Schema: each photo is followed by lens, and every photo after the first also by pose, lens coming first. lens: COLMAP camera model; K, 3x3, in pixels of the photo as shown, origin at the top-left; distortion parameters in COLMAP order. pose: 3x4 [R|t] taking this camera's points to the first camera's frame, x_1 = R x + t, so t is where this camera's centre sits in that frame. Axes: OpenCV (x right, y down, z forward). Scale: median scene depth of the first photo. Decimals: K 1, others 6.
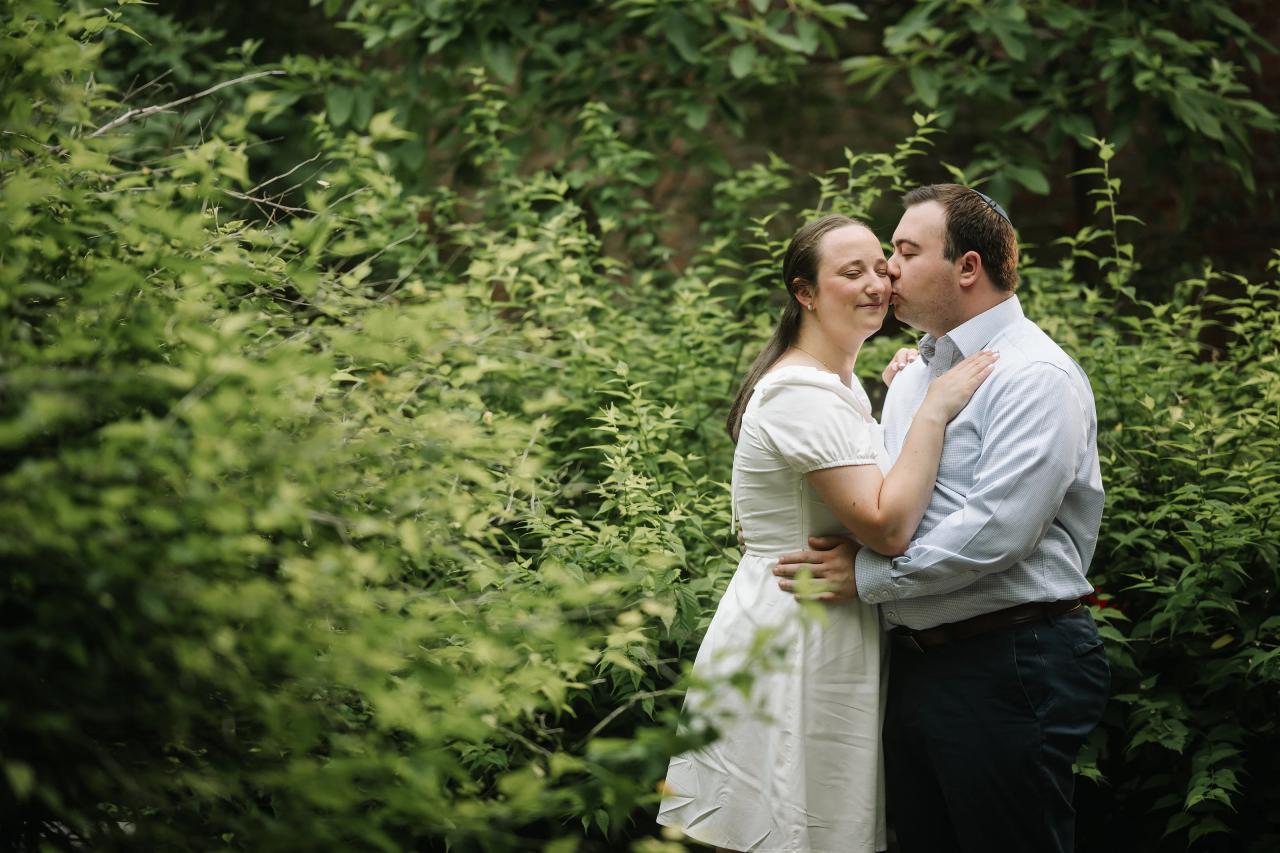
lens RADIAL K [[1413.2, 0, 637.3], [0, 1413.2, 443.4], [0, 0, 1]] dist [0.014441, 0.004897]
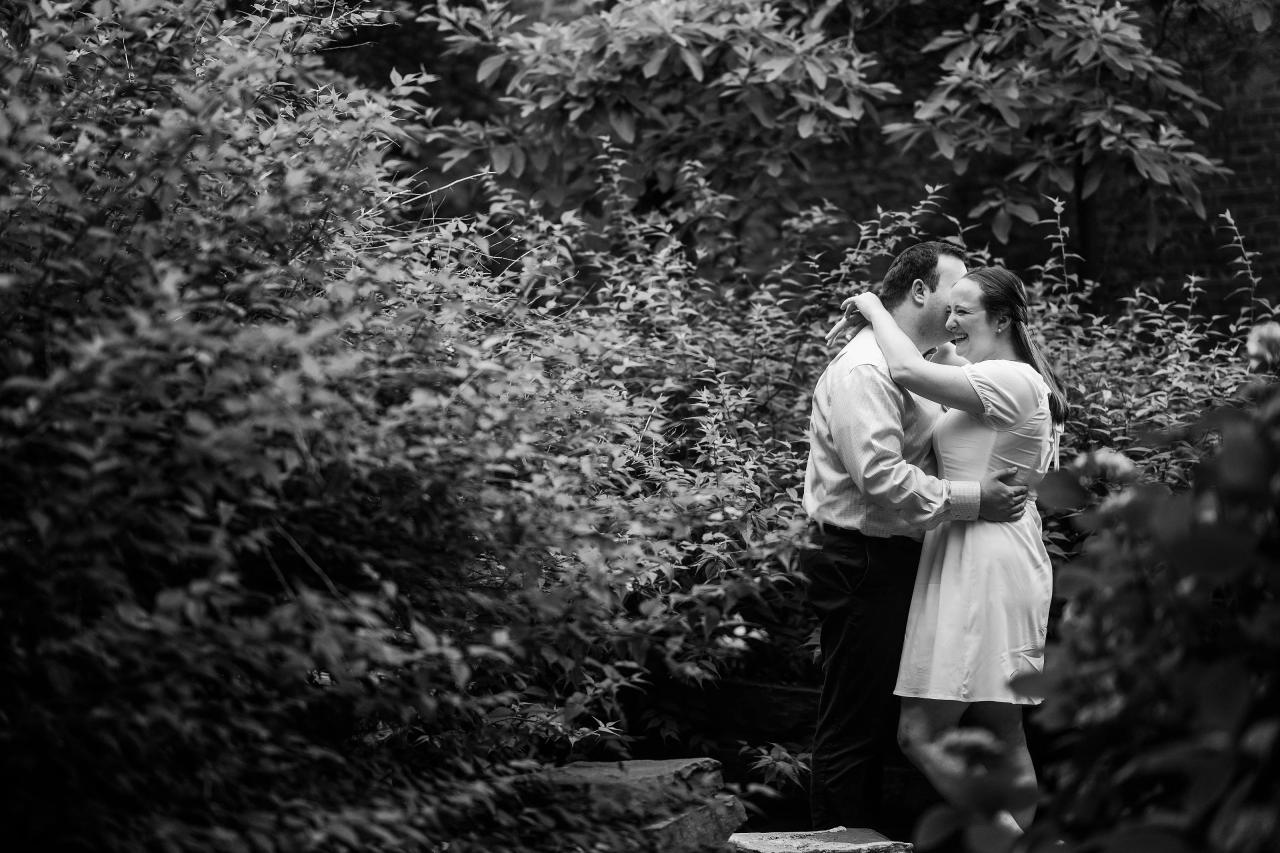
lens RADIAL K [[1413.2, 0, 637.3], [0, 1413.2, 443.4], [0, 0, 1]] dist [0.014441, 0.004897]
pose [[0.998041, 0.006063, -0.062270, 0.002909], [-0.005104, 0.999866, 0.015546, 0.006438], [0.062355, -0.015198, 0.997938, -0.364810]]
